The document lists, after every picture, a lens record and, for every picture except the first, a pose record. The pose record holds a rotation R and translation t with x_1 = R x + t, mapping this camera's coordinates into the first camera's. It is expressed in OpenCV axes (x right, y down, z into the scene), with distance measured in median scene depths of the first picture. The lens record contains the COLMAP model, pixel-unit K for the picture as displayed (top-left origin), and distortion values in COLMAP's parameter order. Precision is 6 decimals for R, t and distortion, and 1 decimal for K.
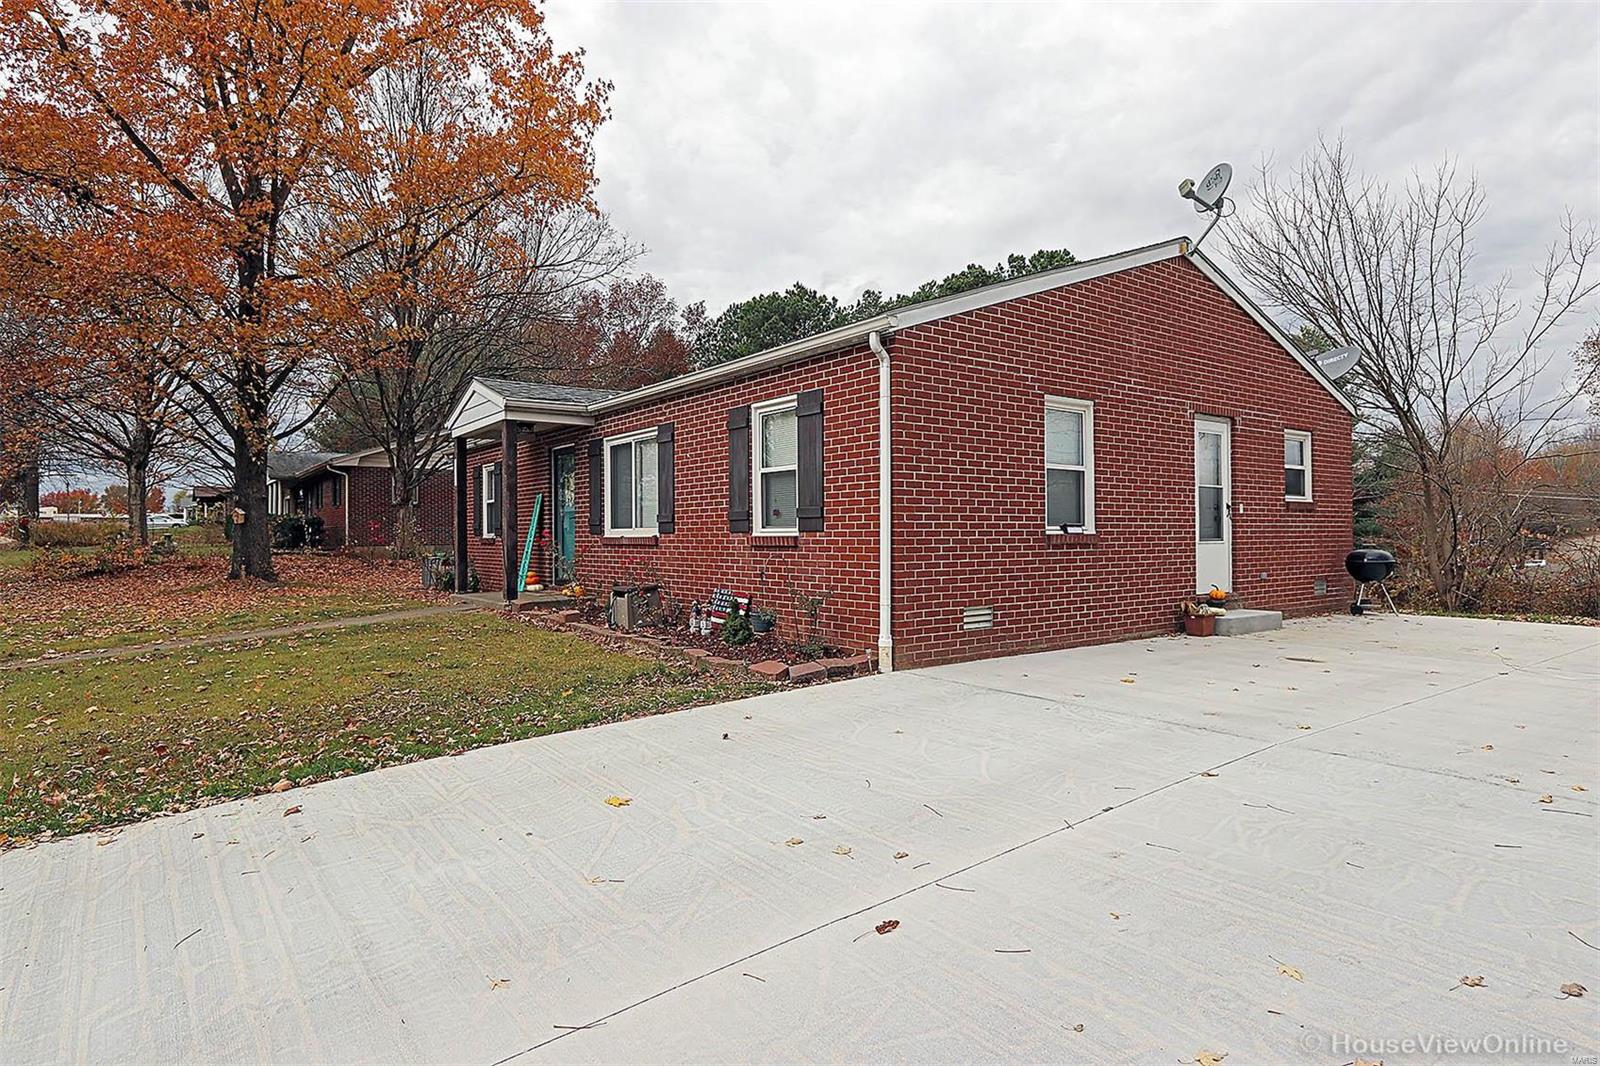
lens RADIAL K [[888.2, 0, 805.3], [0, 888.2, 535.7], [0, 0, 1]] dist [-0.002747, -0.000185]
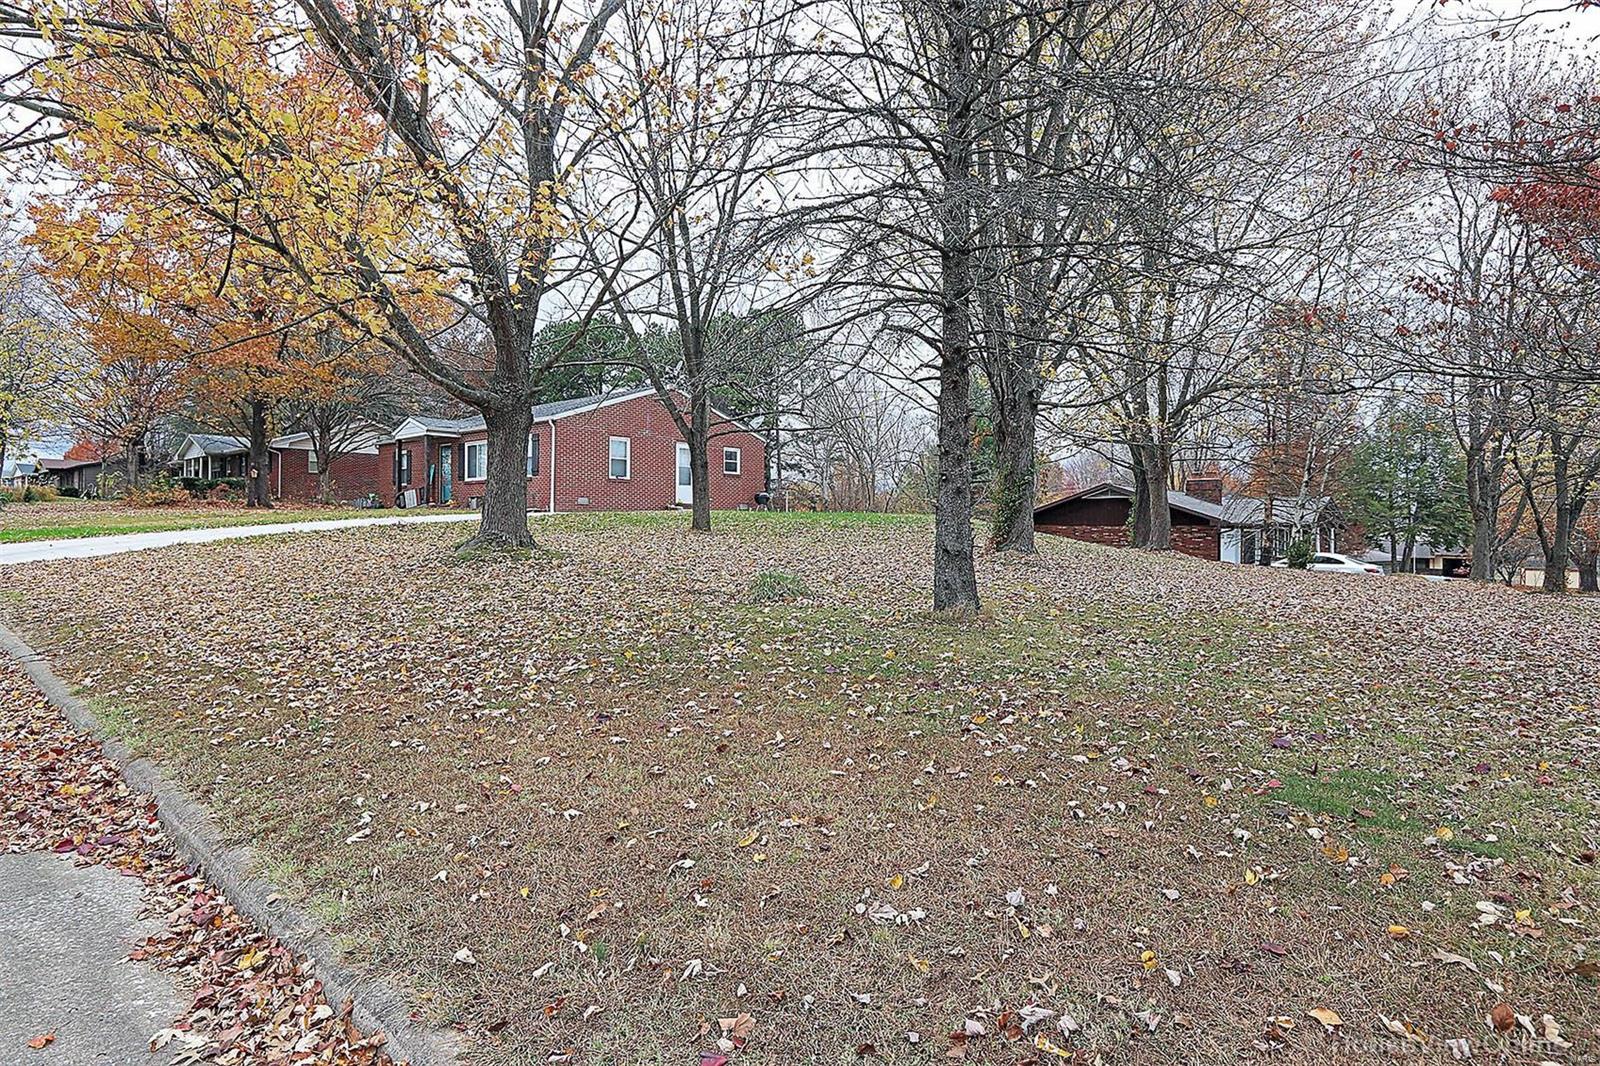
lens RADIAL K [[888.2, 0, 805.3], [0, 888.2, 535.7], [0, 0, 1]] dist [-0.002747, -0.000185]
pose [[0.984378, 0.011918, 0.175662, 0.328847], [-0.013530, 0.999877, 0.007982, 0.139490], [-0.175546, -0.010234, 0.984418, -1.905073]]
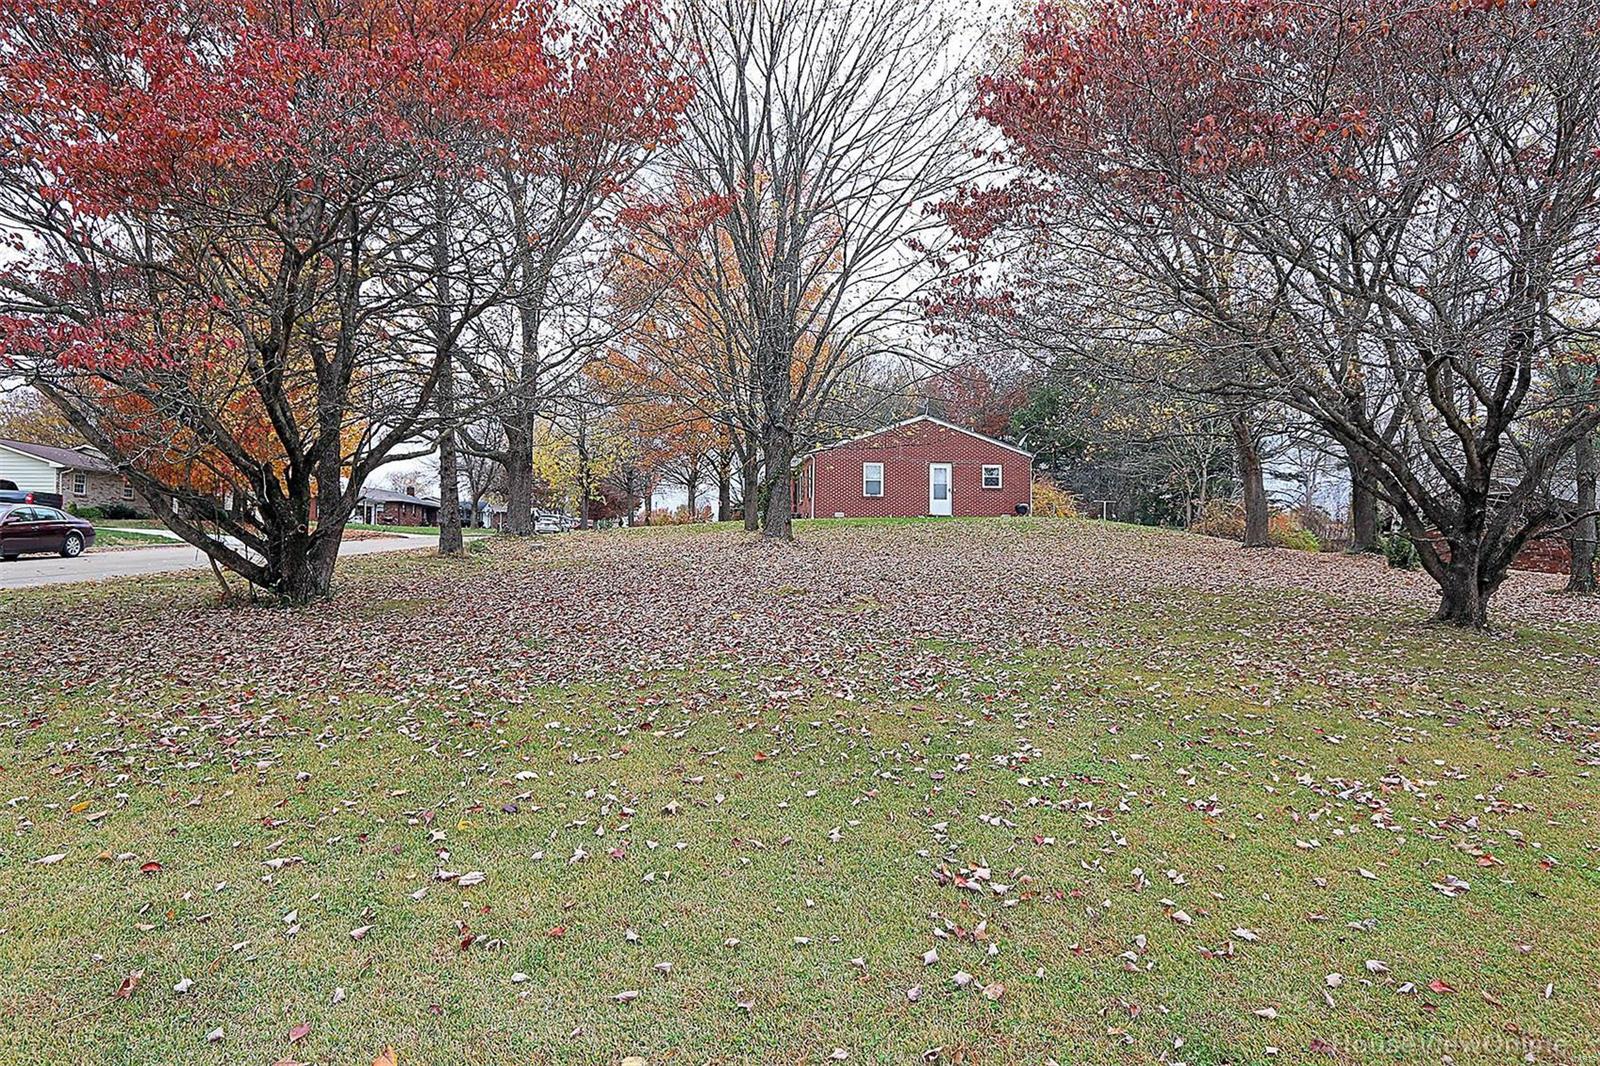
lens RADIAL K [[888.2, 0, 805.3], [0, 888.2, 535.7], [0, 0, 1]] dist [-0.002747, -0.000185]
pose [[0.864796, 0.003343, -0.502112, 1.688970], [-0.011420, 0.999850, -0.013012, 0.191628], [0.501993, 0.016987, 0.864705, -2.165926]]
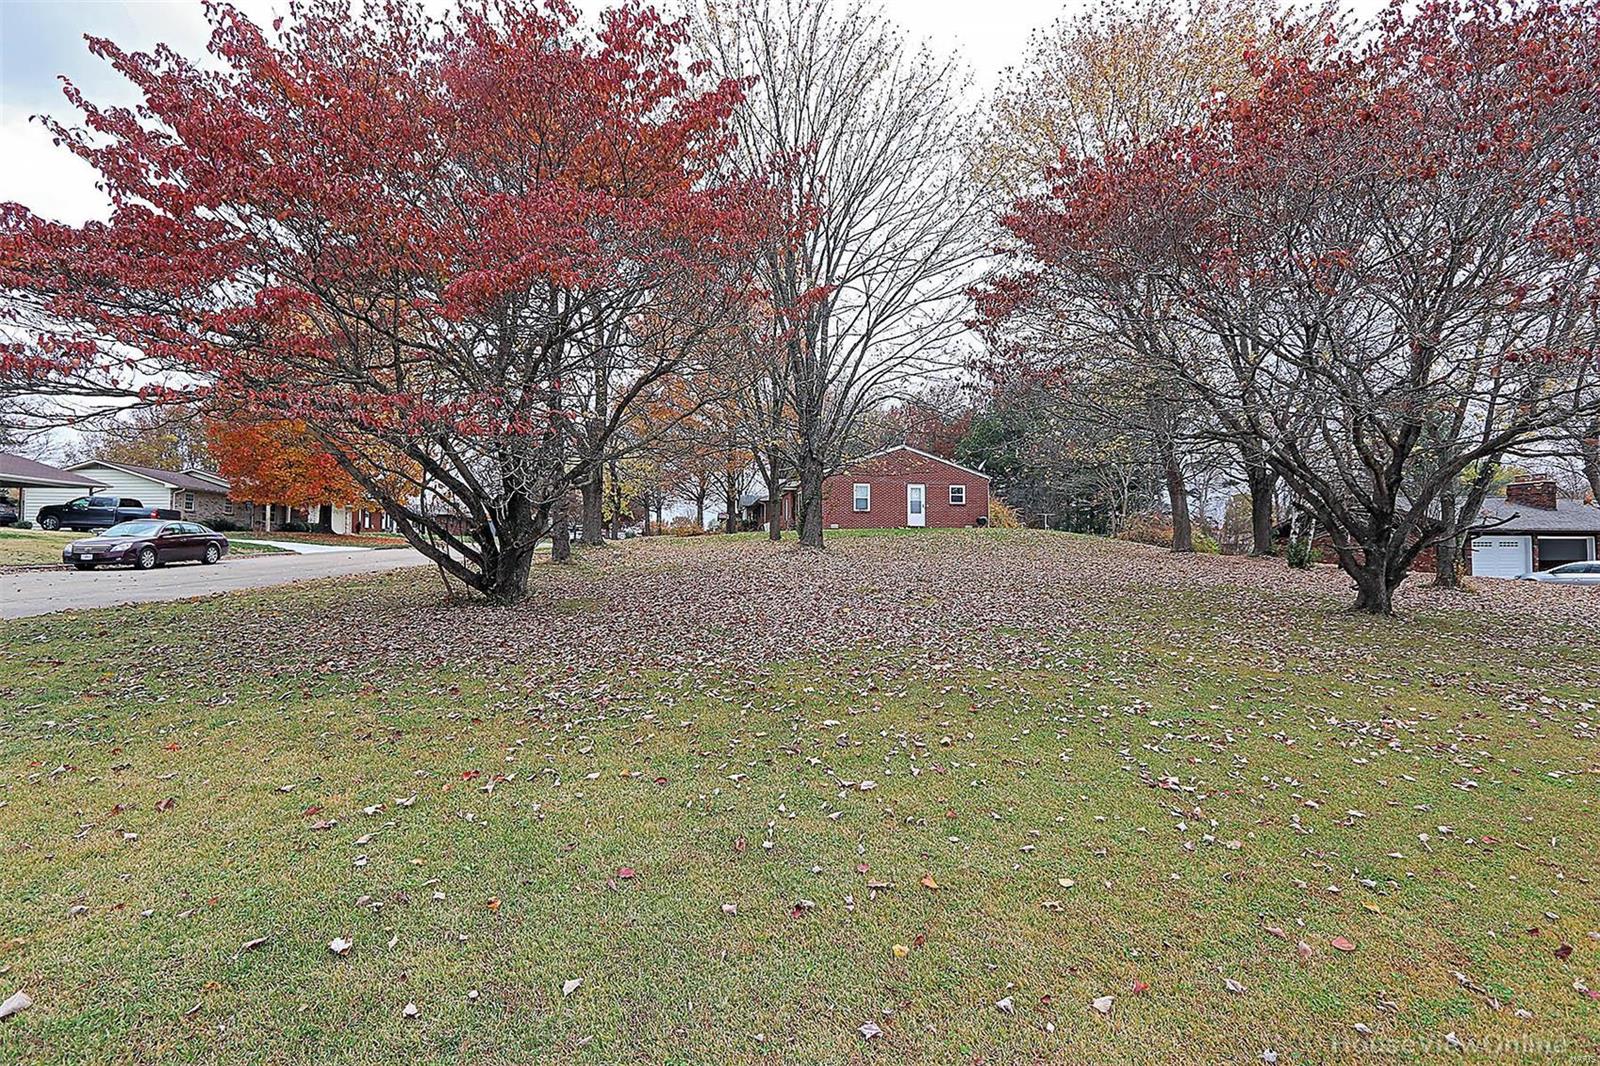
lens RADIAL K [[744.2, 0, 800.0], [0, 744.2, 533.0], [0, 0, 1]] dist [-0.009605, -0.000277]
pose [[0.880864, -0.005538, -0.473337, 1.603139], [-0.007232, 0.999657, -0.025154, 0.186464], [0.473314, 0.025580, 0.880522, -2.298688]]
